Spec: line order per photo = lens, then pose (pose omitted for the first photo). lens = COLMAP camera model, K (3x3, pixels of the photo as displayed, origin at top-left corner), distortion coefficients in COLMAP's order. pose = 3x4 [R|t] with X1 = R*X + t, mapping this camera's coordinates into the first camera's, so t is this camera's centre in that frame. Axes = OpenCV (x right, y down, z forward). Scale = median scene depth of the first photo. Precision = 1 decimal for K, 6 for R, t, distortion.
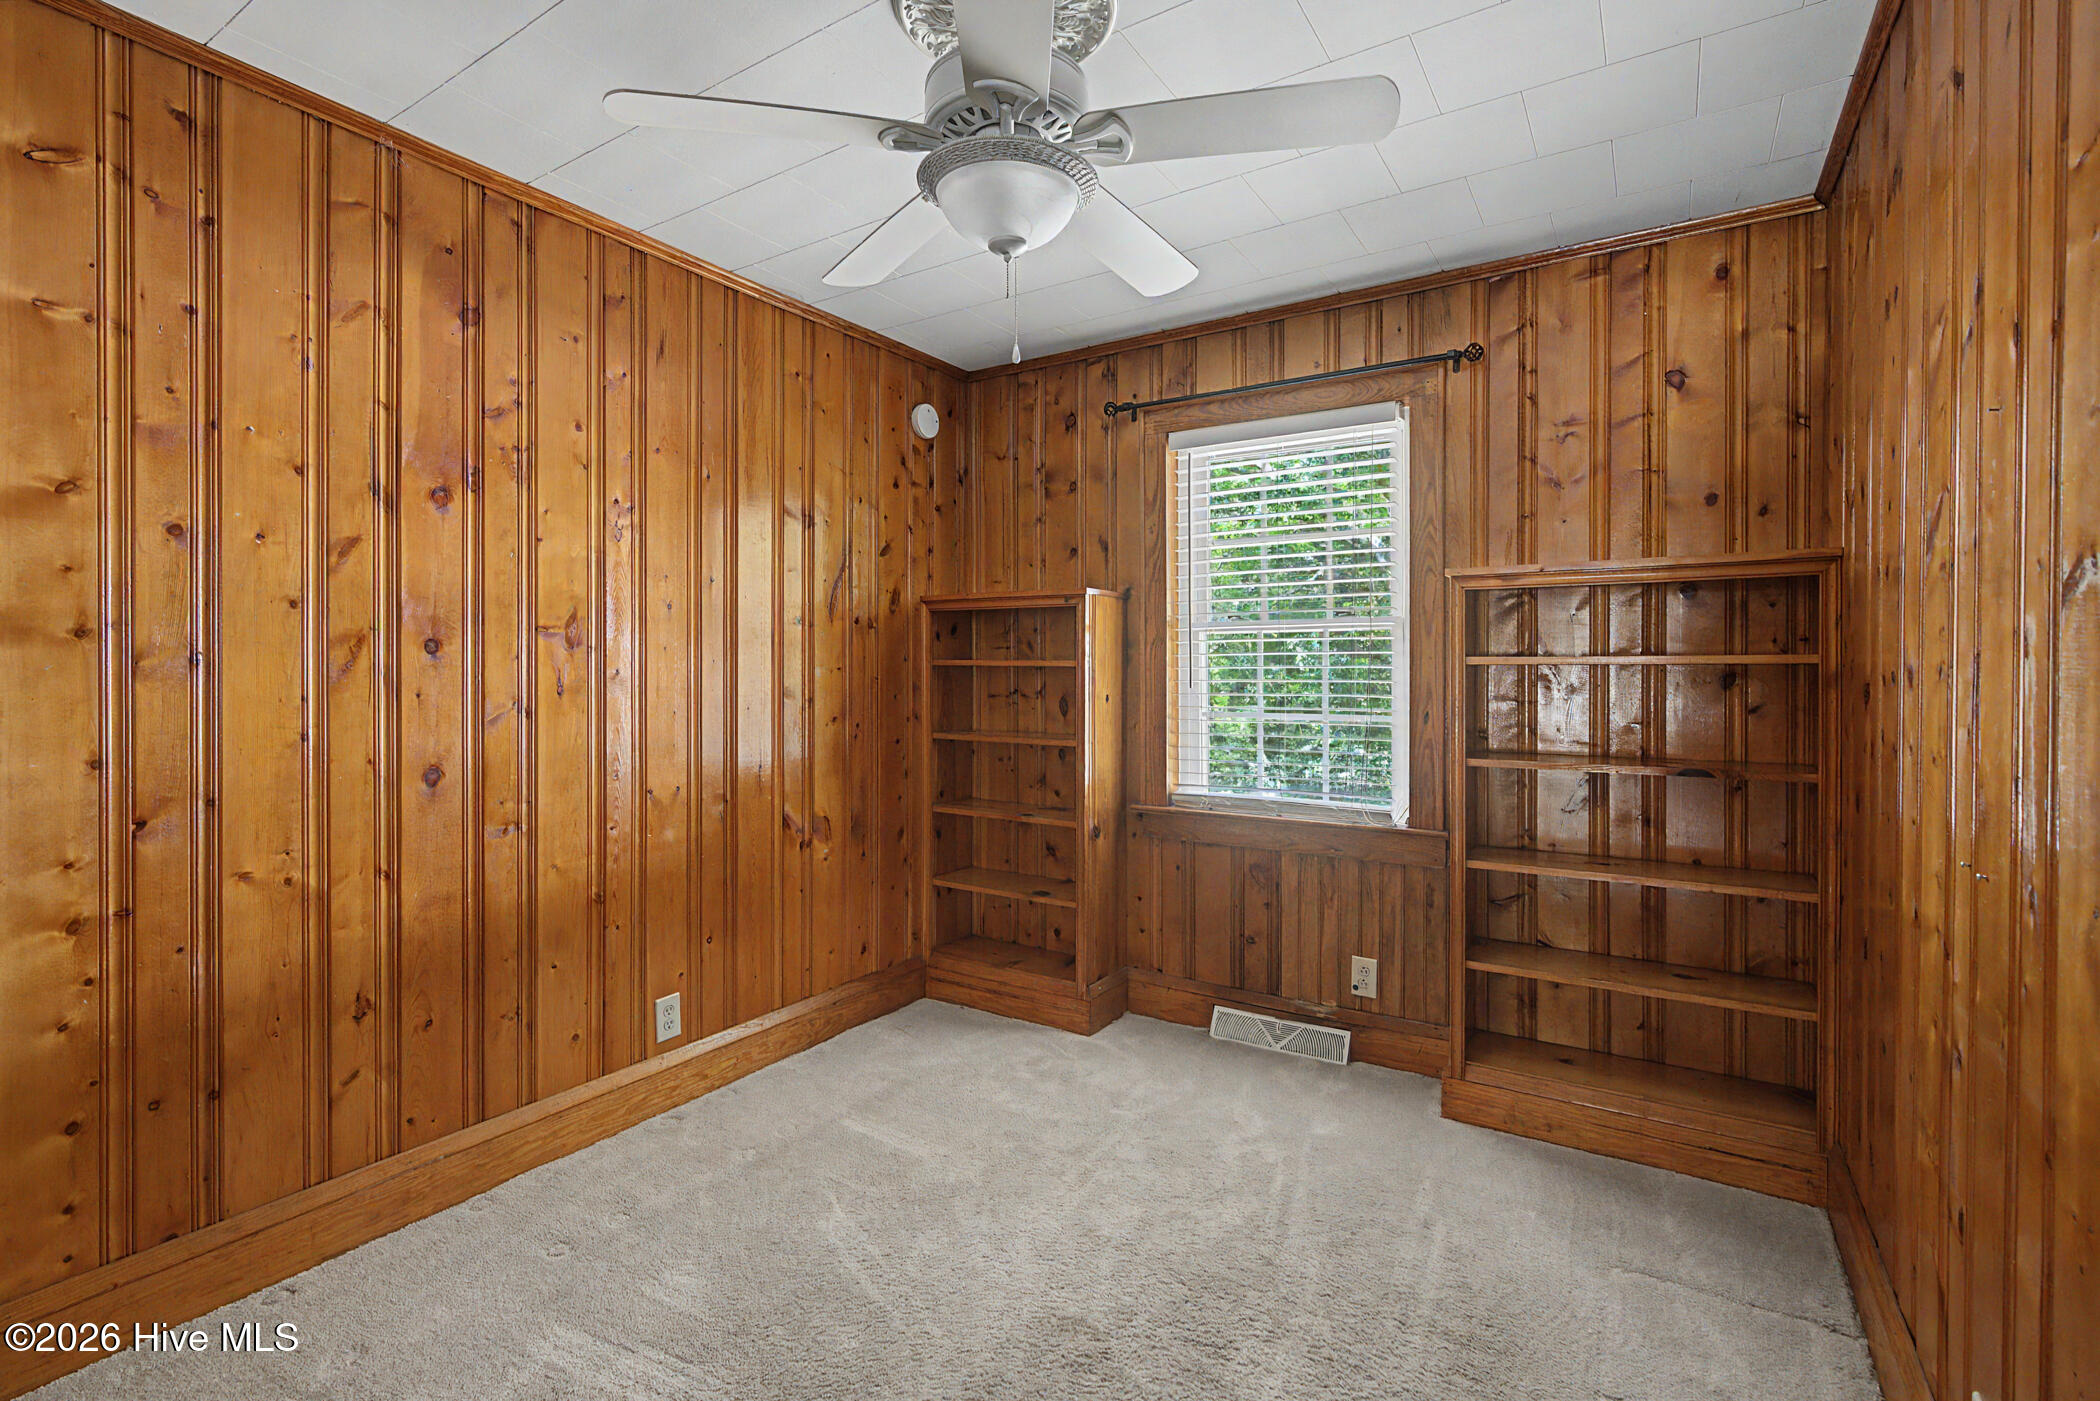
lens RADIAL K [[958.5, 0, 1060.1], [0, 958.5, 689.2], [0, 0, 1]] dist [-0.005498, 0.000204]
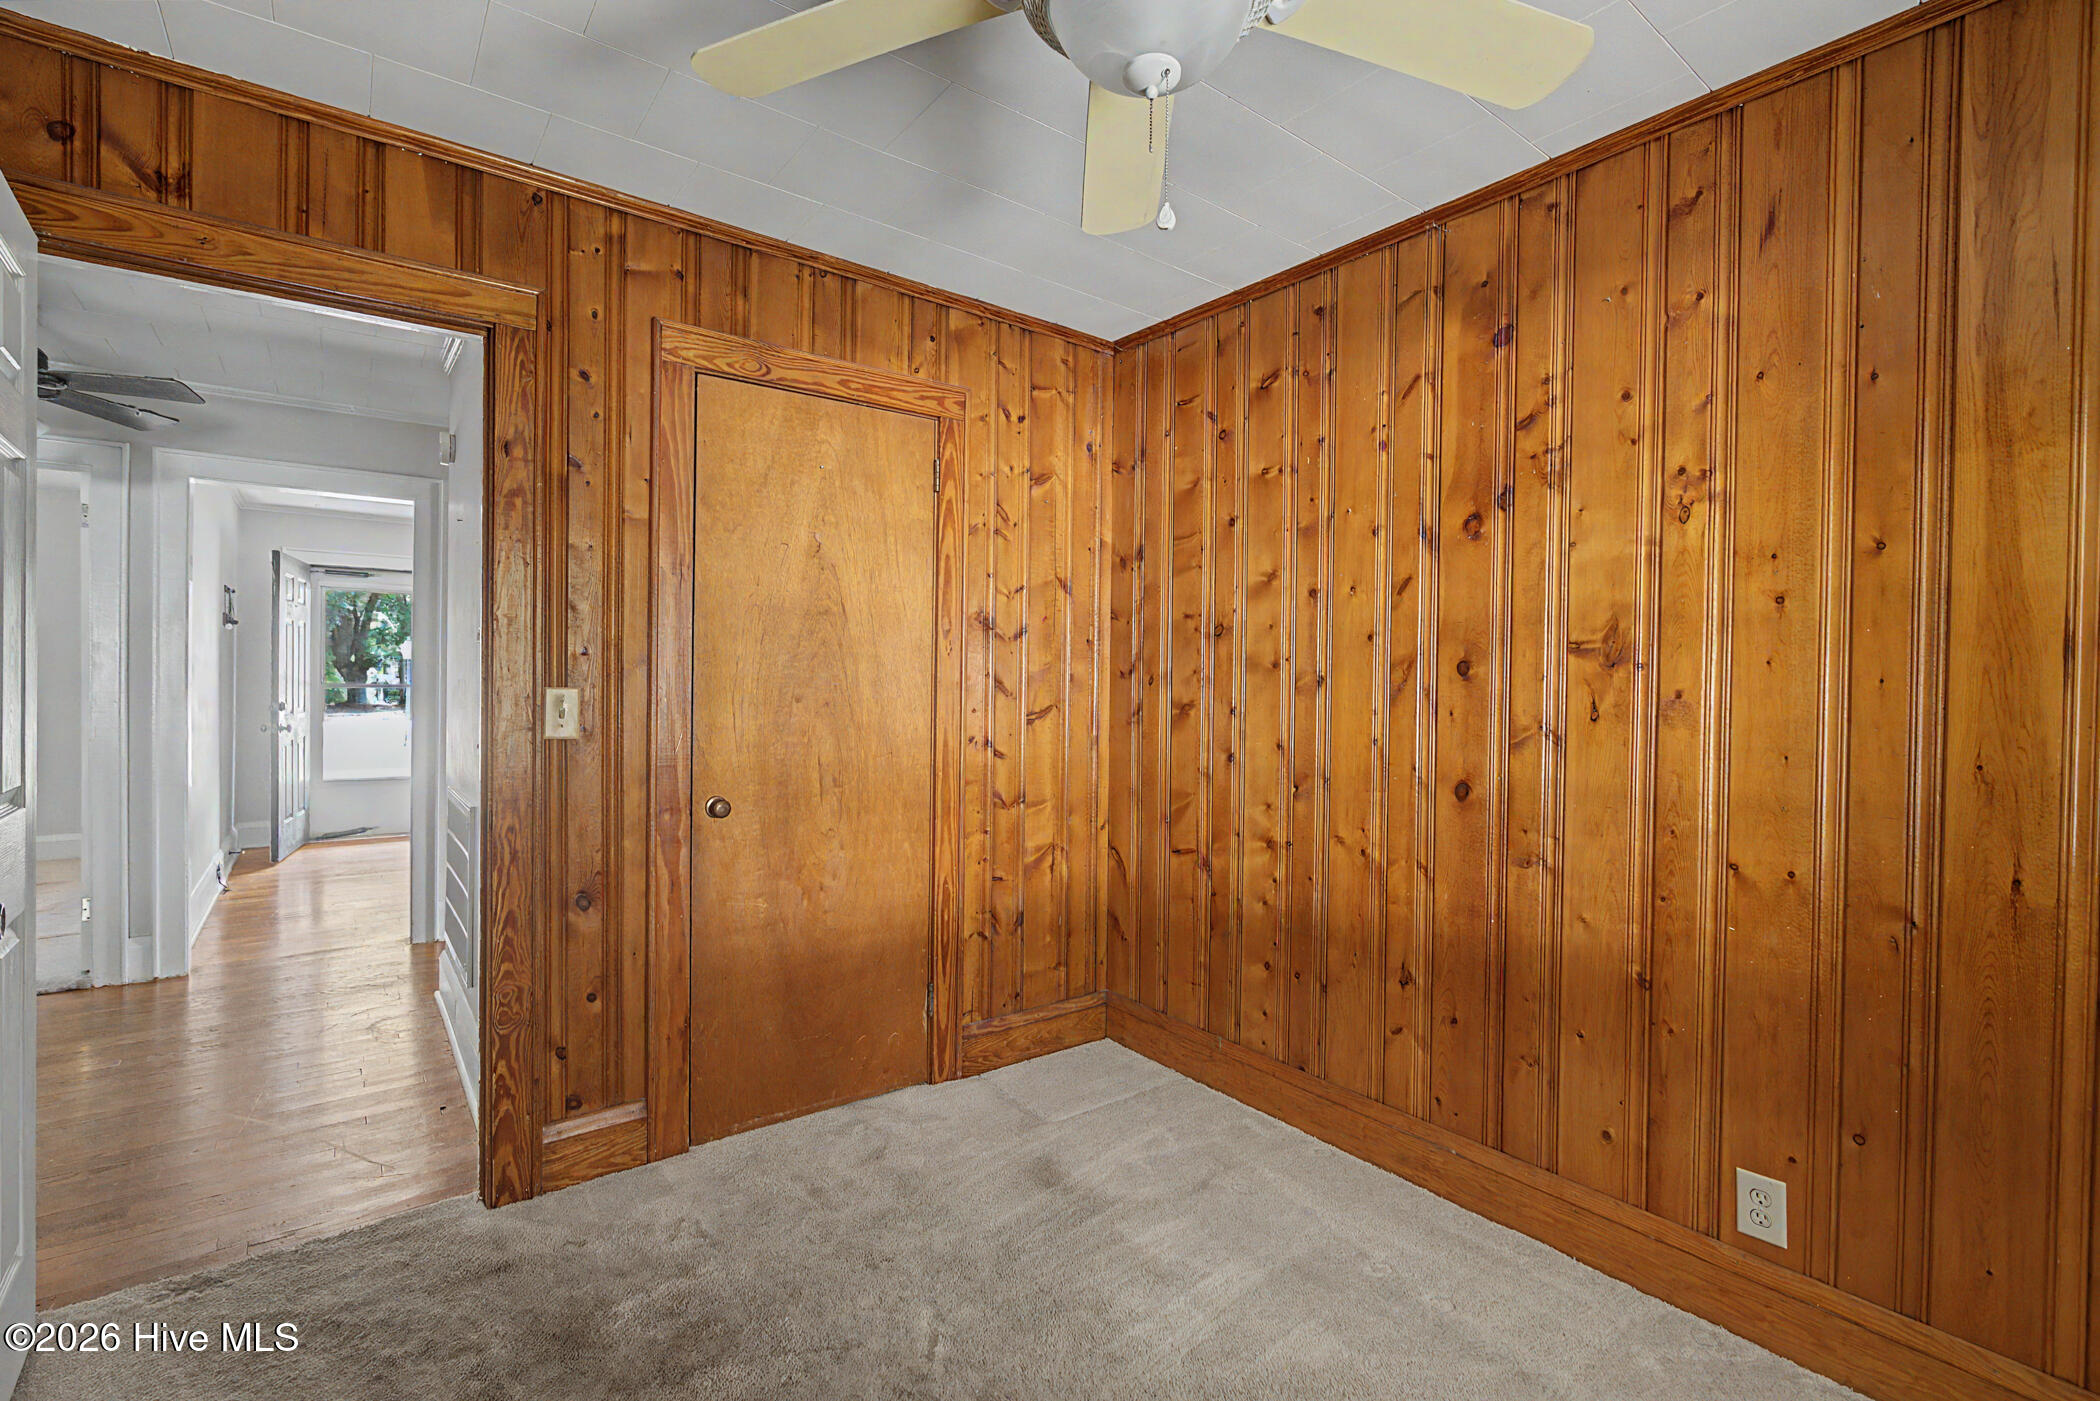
lens RADIAL K [[958.5, 0, 1060.1], [0, 958.5, 689.2], [0, 0, 1]] dist [-0.005498, 0.000204]
pose [[-0.350784, 0.007365, -0.936427, 0.480683], [-0.023459, 0.999586, 0.016650, -0.027714], [0.936162, 0.027808, -0.350466, 0.929387]]
